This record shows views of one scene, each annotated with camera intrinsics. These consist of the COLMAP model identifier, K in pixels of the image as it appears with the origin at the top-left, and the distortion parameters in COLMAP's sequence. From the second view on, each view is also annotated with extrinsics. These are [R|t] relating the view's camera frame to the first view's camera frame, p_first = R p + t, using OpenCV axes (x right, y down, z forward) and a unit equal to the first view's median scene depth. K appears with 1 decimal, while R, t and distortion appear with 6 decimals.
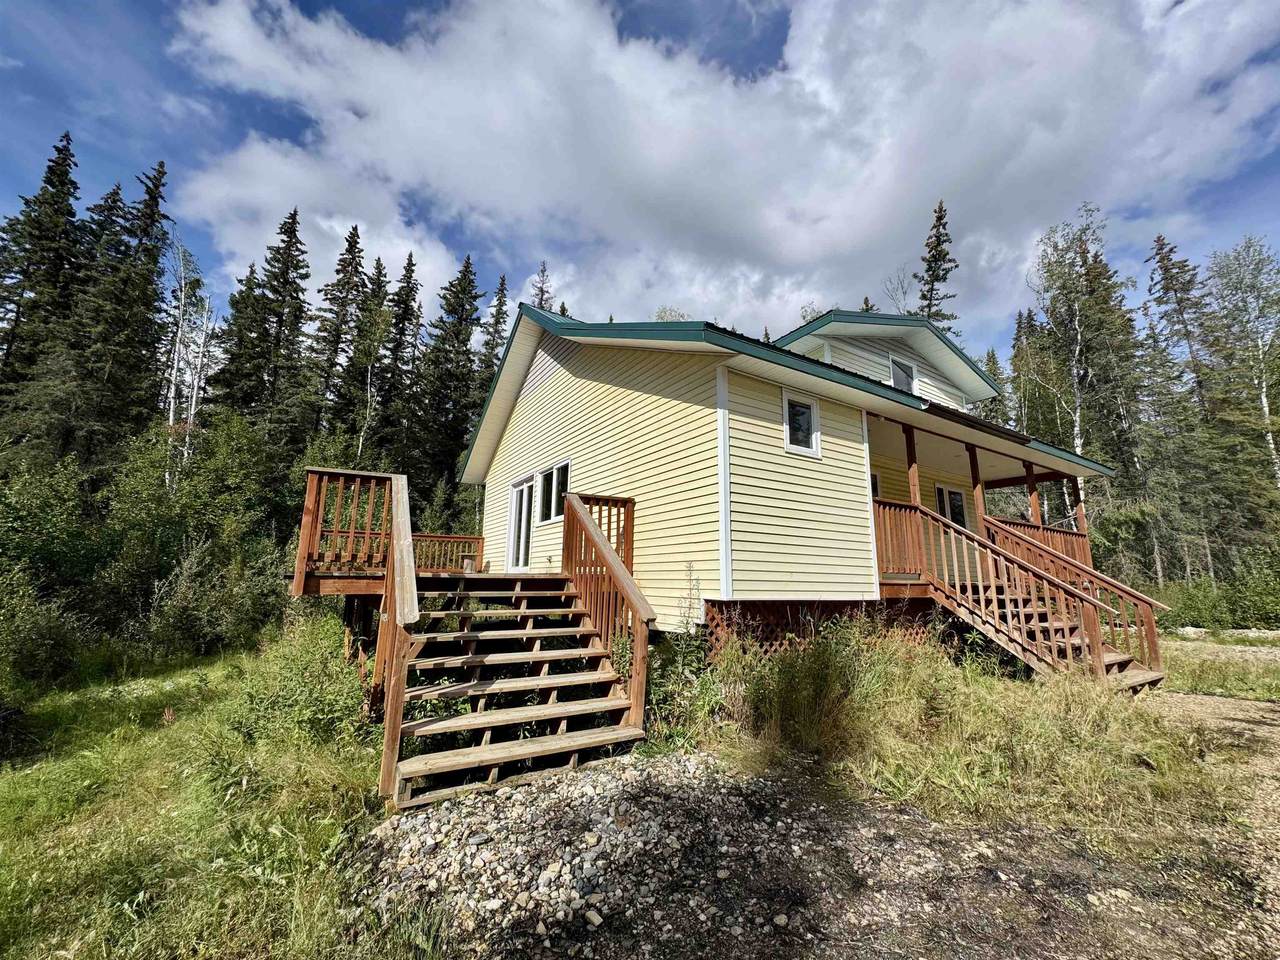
lens RADIAL K [[511.6, 0, 638.7], [0, 511.6, 479.7], [0, 0, 1]] dist [-0.001021, -0.000308]
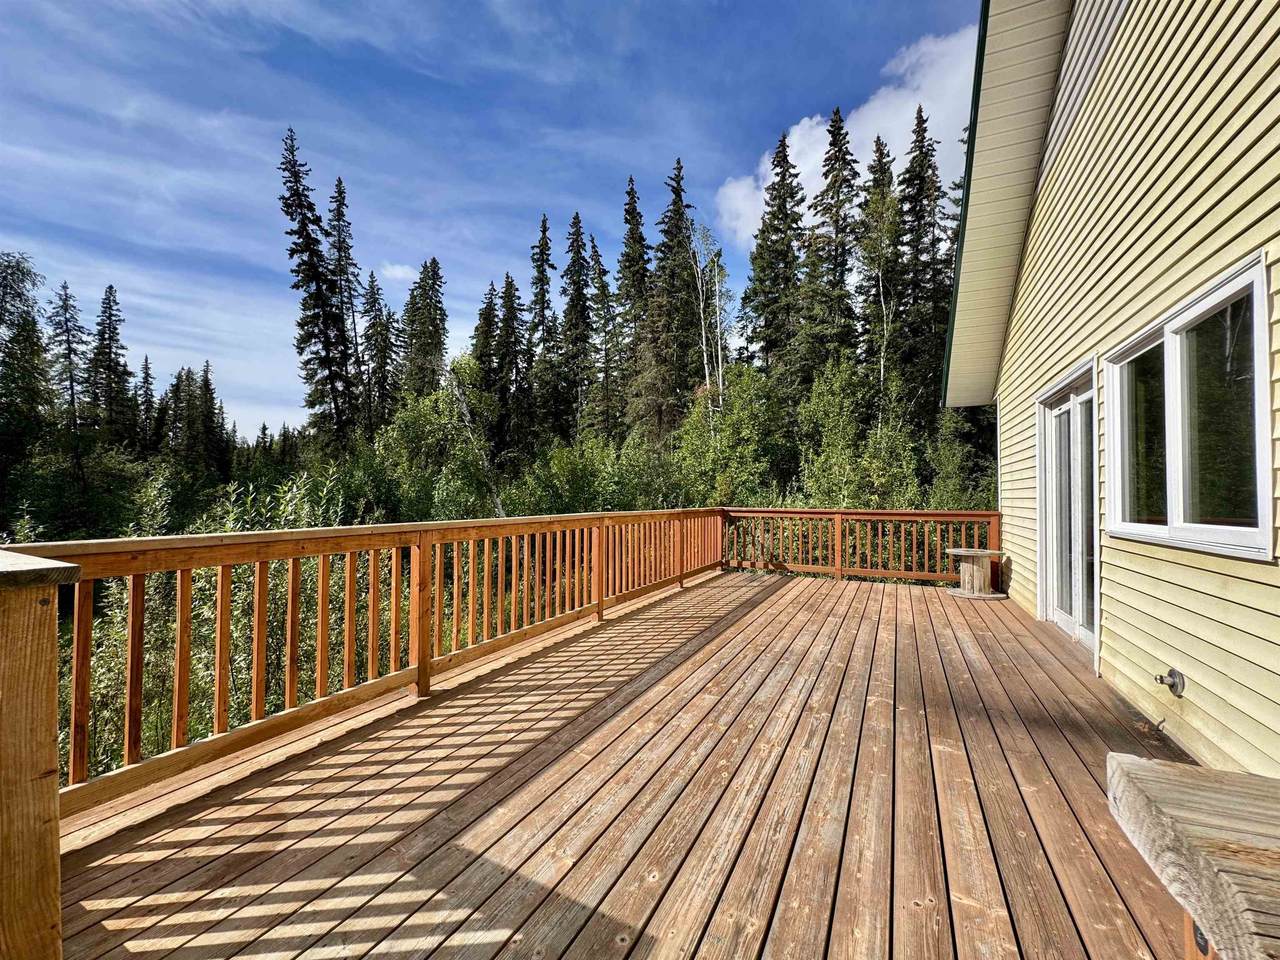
lens RADIAL K [[511.6, 0, 638.7], [0, 511.6, 479.7], [0, 0, 1]] dist [-0.001021, -0.000308]
pose [[0.518552, -0.031630, -0.854461, -0.034250], [0.162413, 0.984766, 0.062111, -0.003111], [0.839480, -0.170983, 0.515789, 0.253292]]
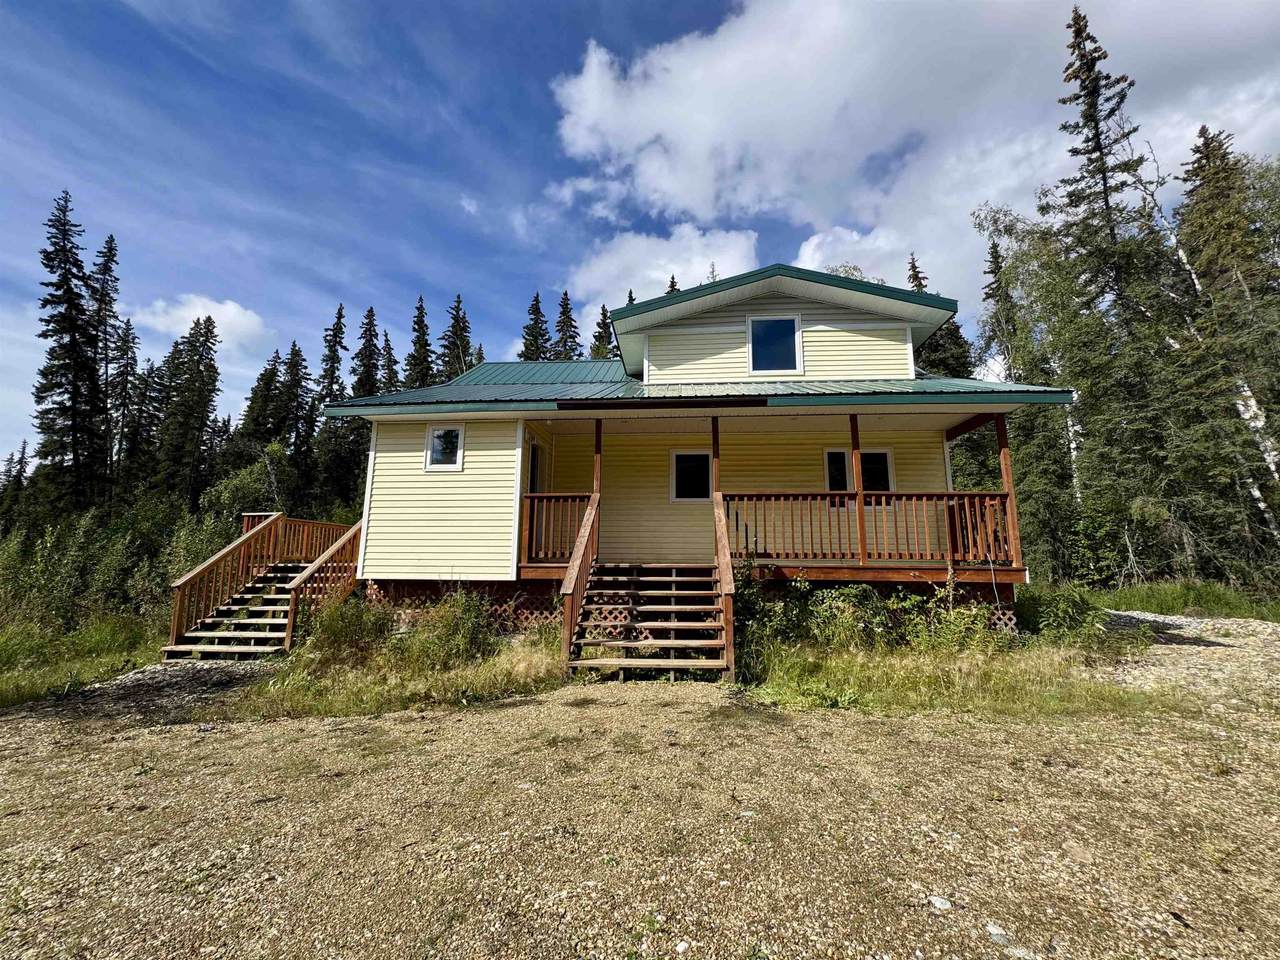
lens RADIAL K [[511.6, 0, 638.7], [0, 511.6, 479.7], [0, 0, 1]] dist [-0.001021, -0.000308]
pose [[0.800723, -0.109689, -0.588907, 0.388012], [0.125291, 0.992015, -0.014416, 0.014779], [0.585786, -0.062242, 0.808072, 0.058321]]
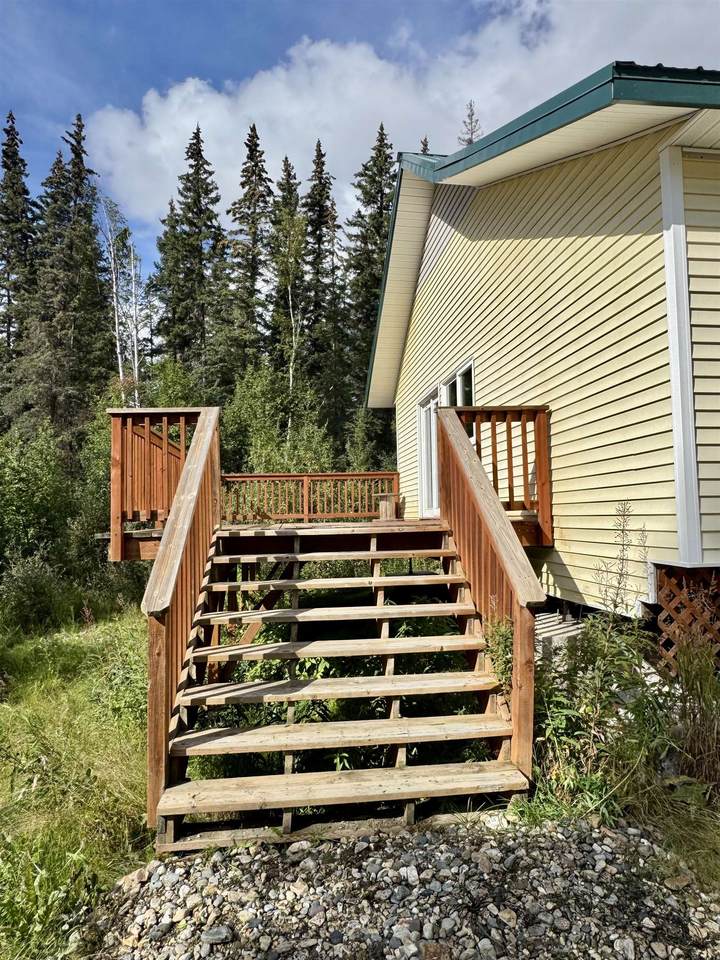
lens RADIAL K [[619.6, 0, 361.6], [0, 619.6, 478.2], [0, 0, 1]] dist [-0.019866, 0.021821]
pose [[0.905523, -0.055592, -0.420640, 0.029773], [0.111352, 0.987767, 0.109166, 0.004521], [0.409425, -0.145691, 0.900636, 0.053418]]
